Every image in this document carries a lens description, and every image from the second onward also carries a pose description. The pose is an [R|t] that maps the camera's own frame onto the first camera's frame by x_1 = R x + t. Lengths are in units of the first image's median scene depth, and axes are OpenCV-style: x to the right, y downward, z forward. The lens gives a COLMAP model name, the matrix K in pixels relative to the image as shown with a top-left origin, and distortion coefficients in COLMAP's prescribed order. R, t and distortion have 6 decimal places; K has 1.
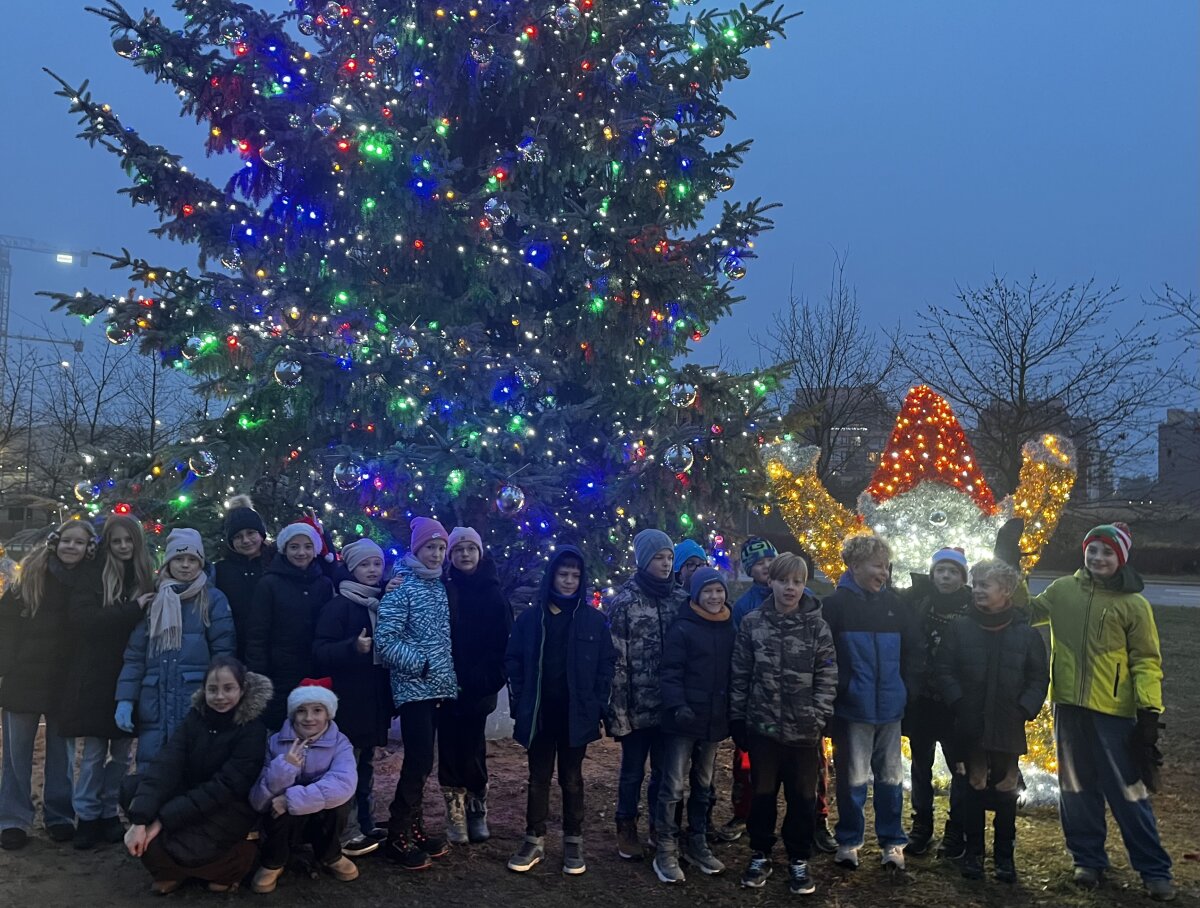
lens RADIAL K [[1042.7, 0, 564.7], [0, 1042.7, 441.4], [0, 0, 1]] dist [0.043053, 0.001519]
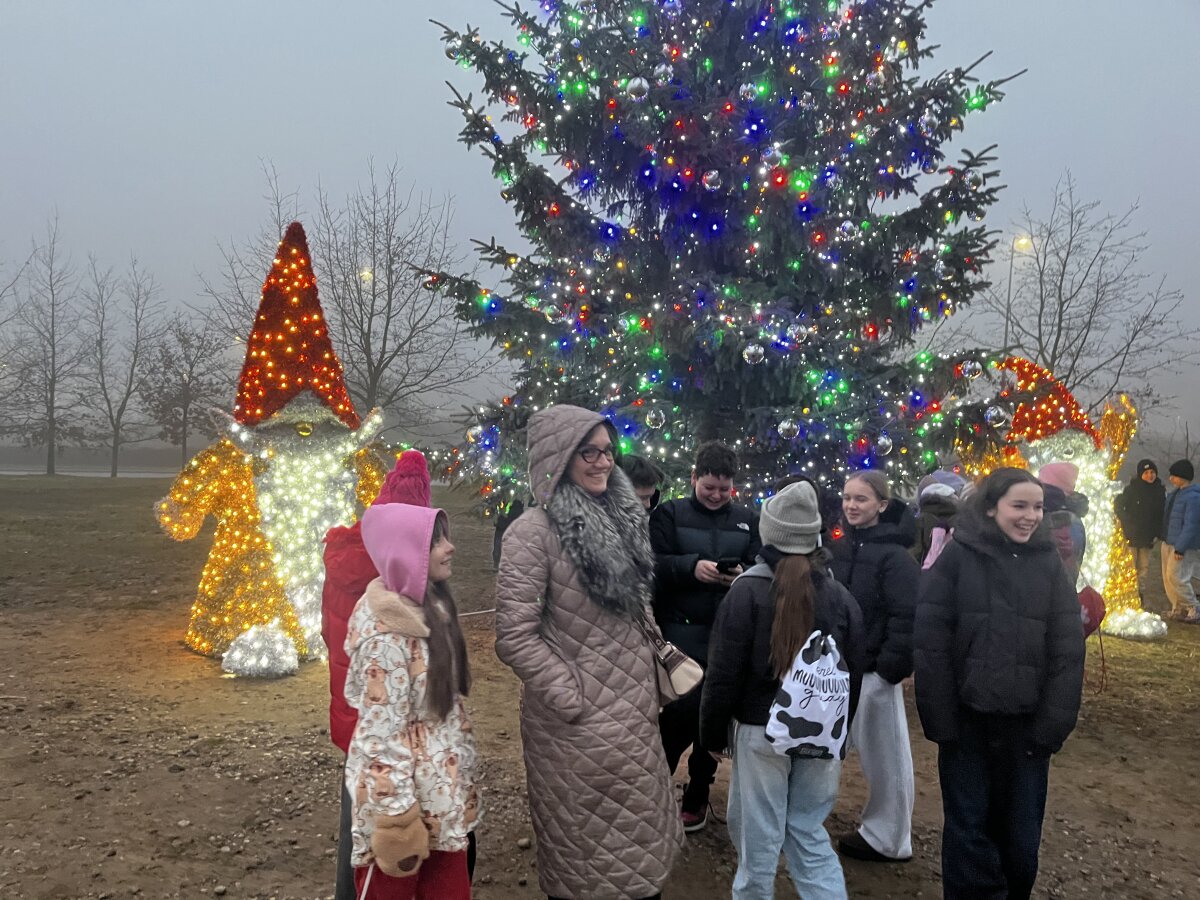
lens RADIAL K [[893.3, 0, 593.5], [0, 893.3, 453.2], [0, 0, 1]] dist [0.044075, -0.010168]
pose [[0.971212, -0.007656, 0.238095, -0.585775], [-0.014467, 0.995743, 0.091031, -0.030770], [-0.237778, -0.091855, 0.966967, -0.063233]]
